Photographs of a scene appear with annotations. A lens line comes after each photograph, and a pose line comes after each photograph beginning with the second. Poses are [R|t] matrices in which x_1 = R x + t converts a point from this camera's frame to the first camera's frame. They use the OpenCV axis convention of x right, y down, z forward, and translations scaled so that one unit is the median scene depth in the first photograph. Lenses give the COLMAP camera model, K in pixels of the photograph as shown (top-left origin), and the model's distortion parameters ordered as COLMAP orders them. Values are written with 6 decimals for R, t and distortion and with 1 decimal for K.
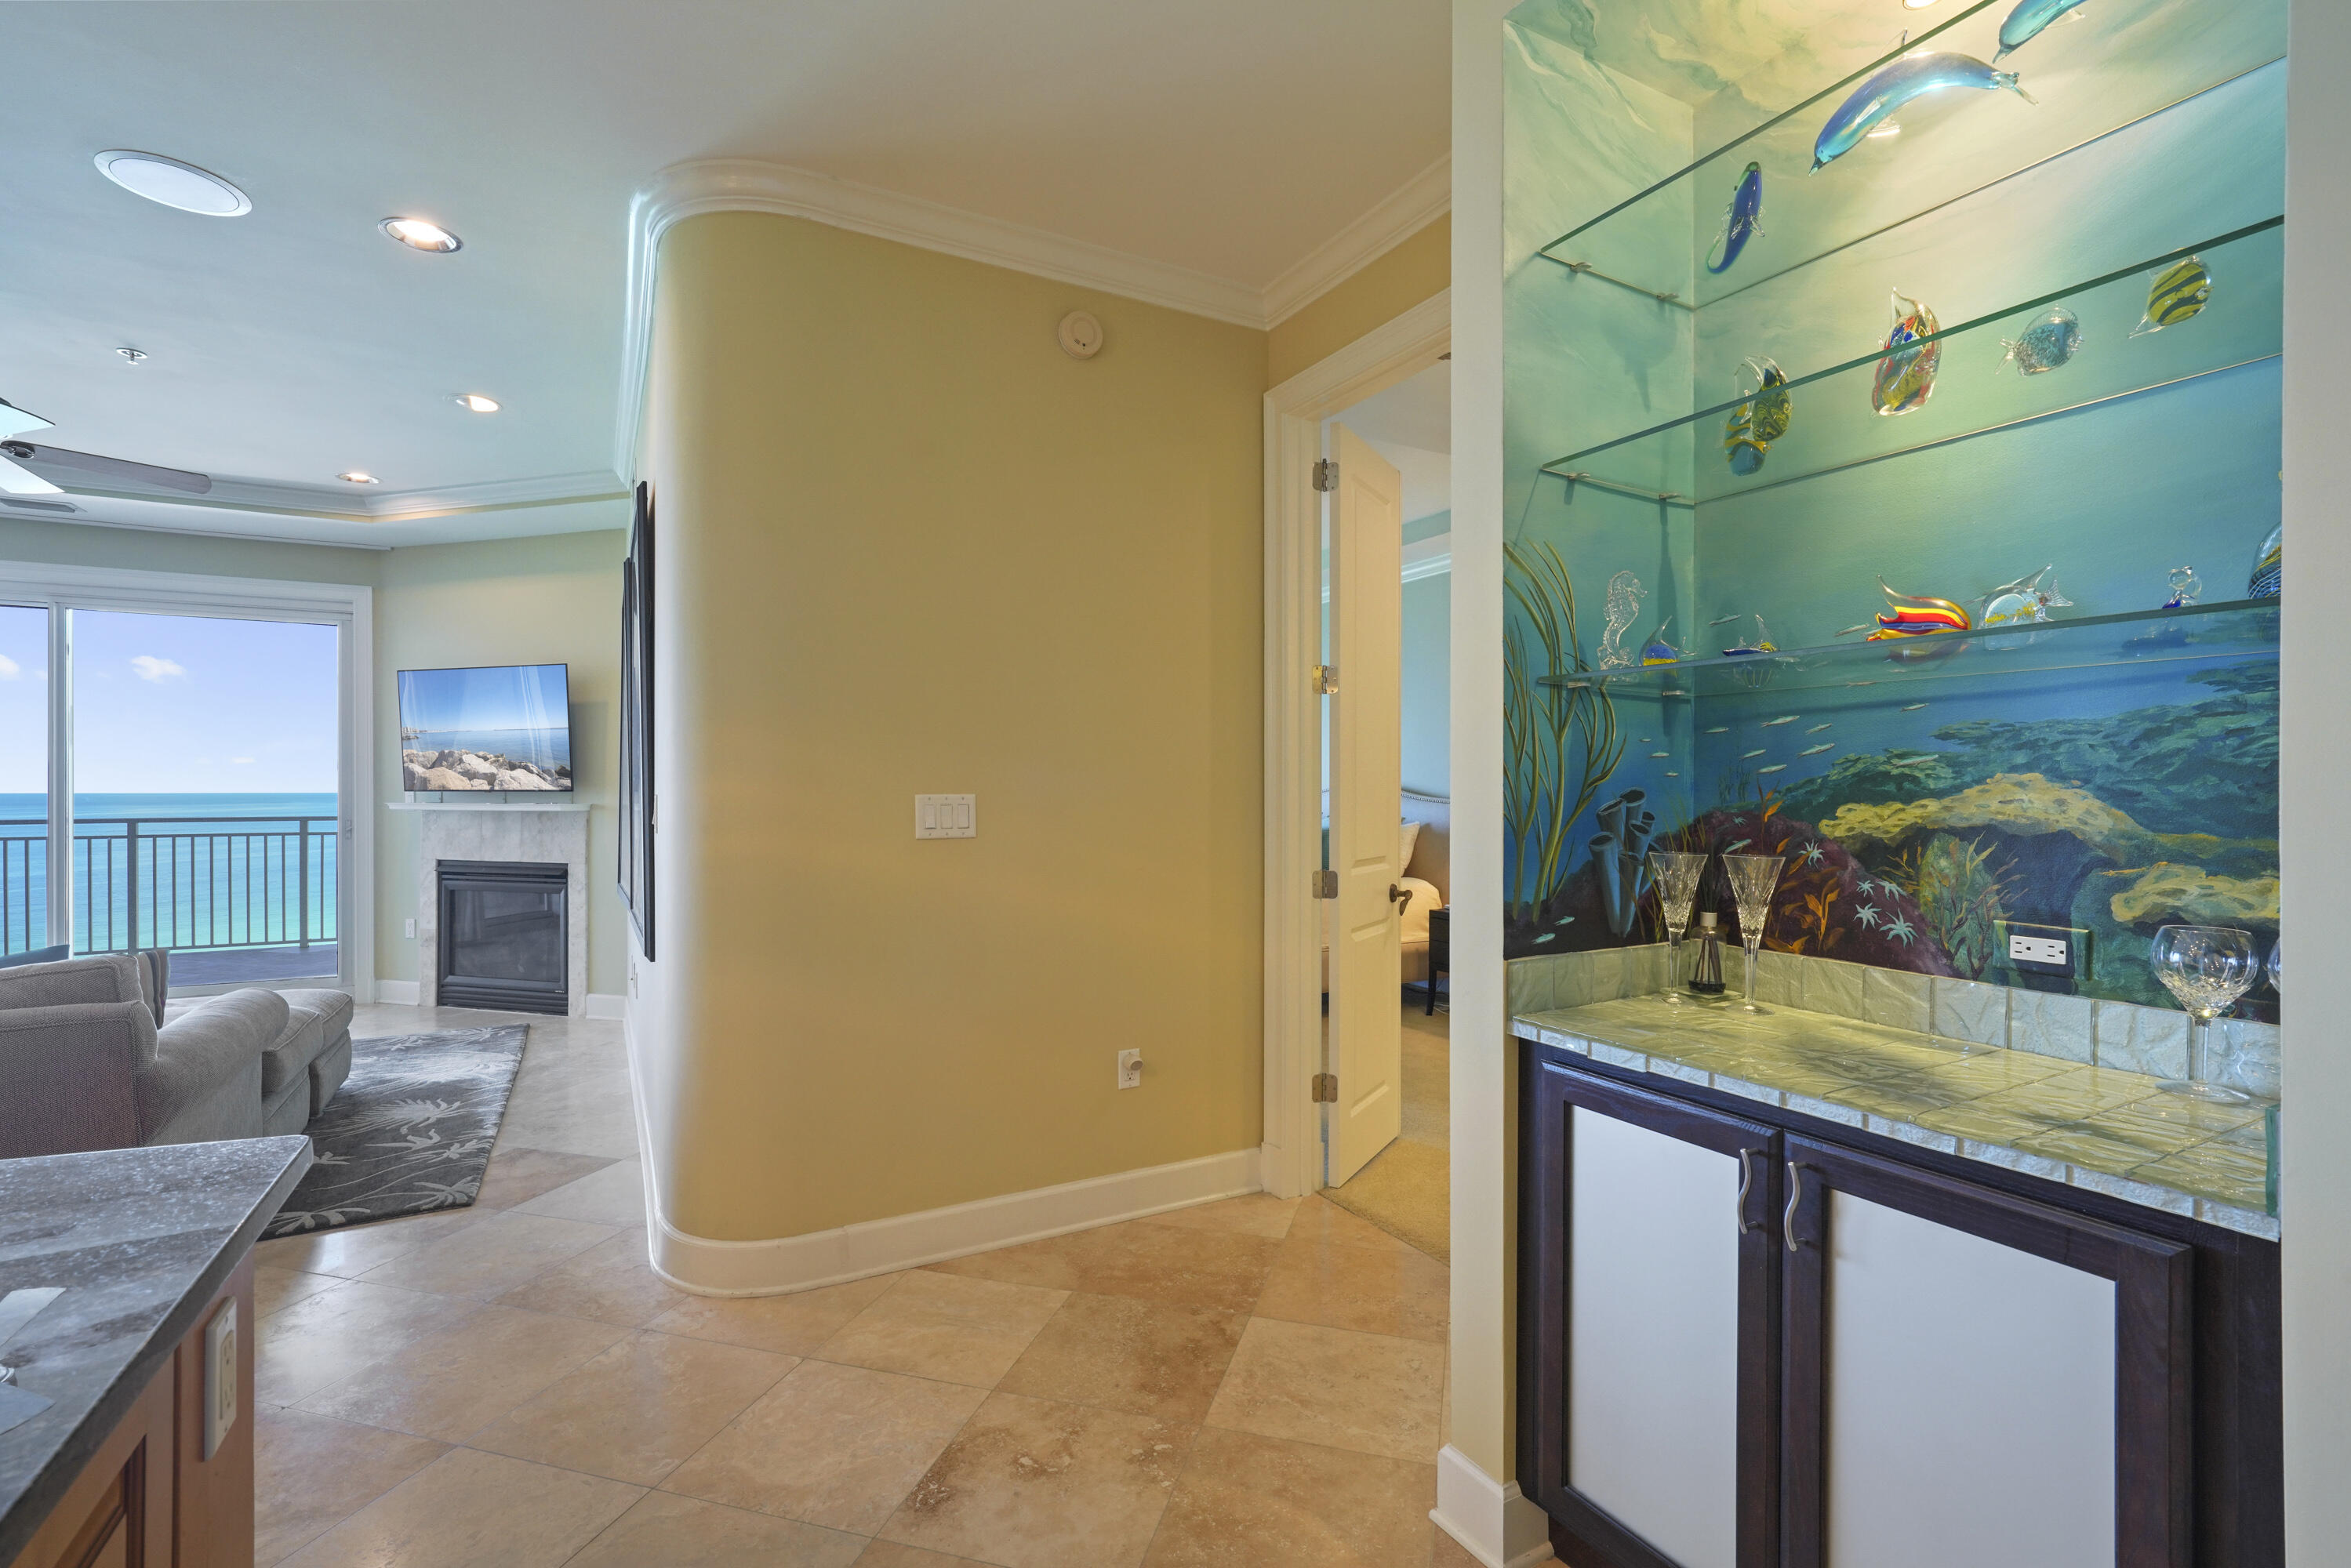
lens RADIAL K [[1037.0, 0, 1175.5], [0, 1037.0, 784.0], [0, 0, 1]] dist [0.001334, 0.000174]
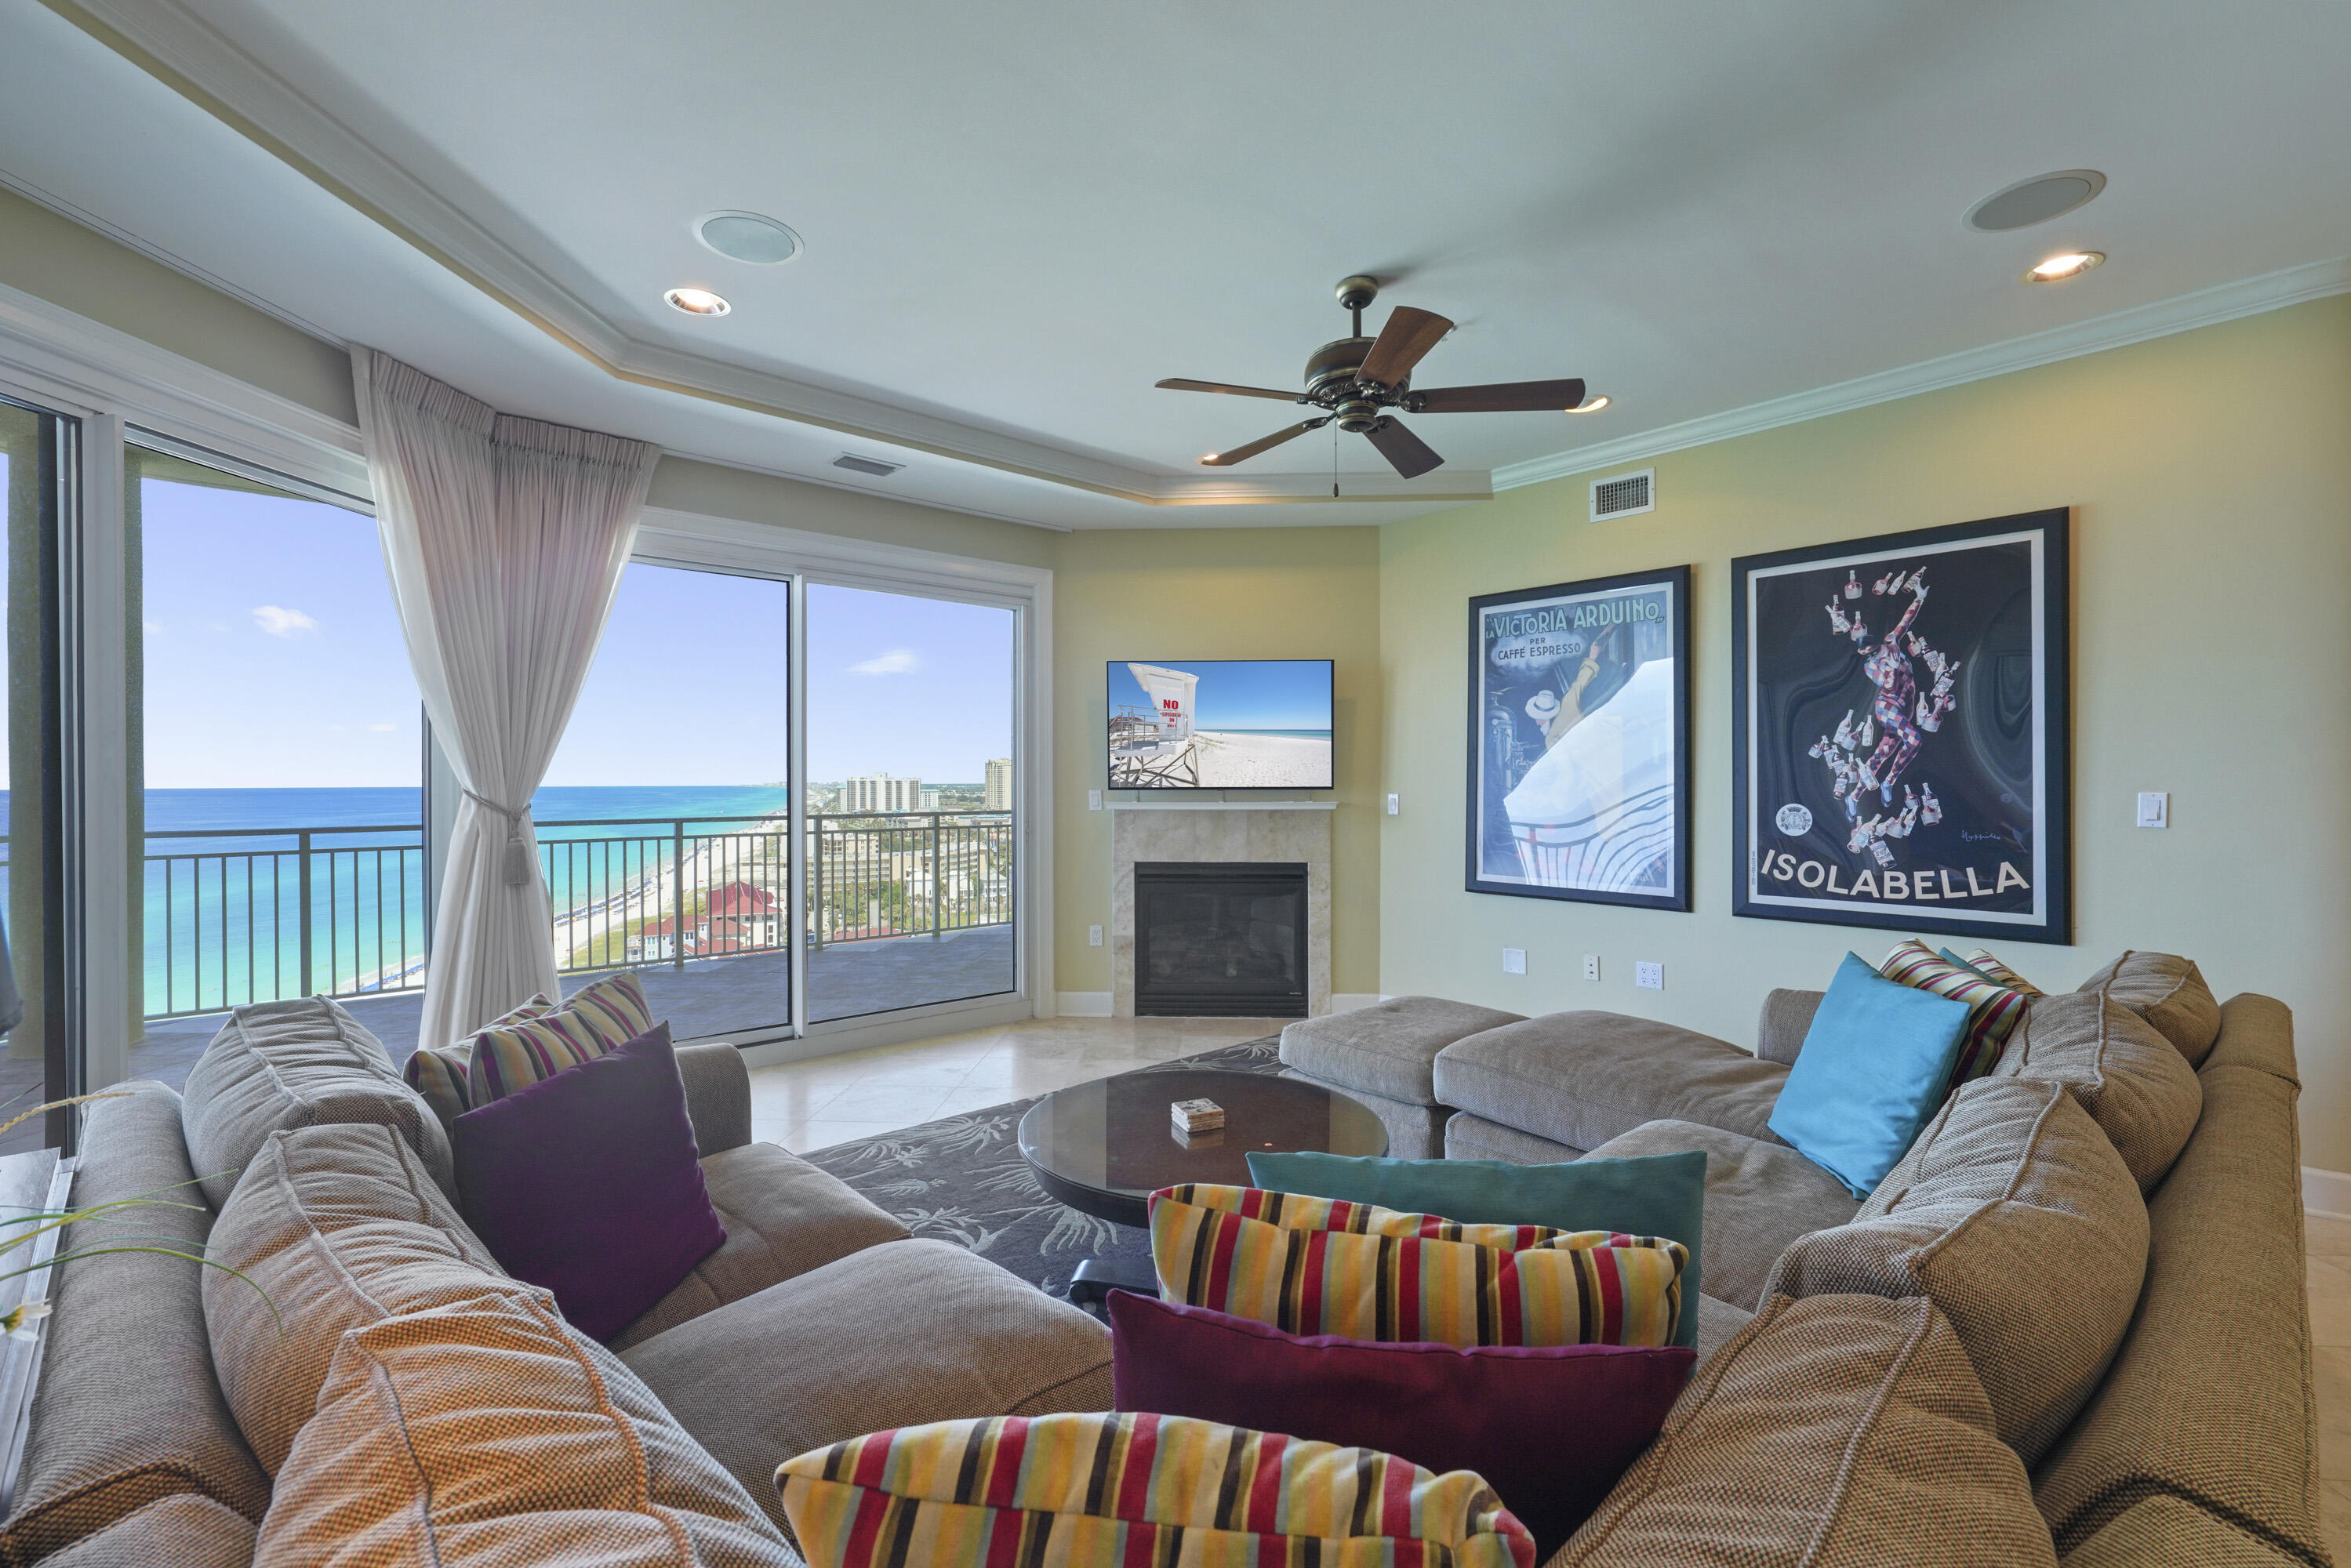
lens RADIAL K [[1037.0, 0, 1175.5], [0, 1037.0, 784.0], [0, 0, 1]] dist [0.001334, 0.000174]
pose [[0.969676, 0.000842, 0.244392, -0.909373], [0.001381, 0.999959, -0.008922, 0.010289], [-0.244389, 0.008989, 0.969636, 0.073485]]
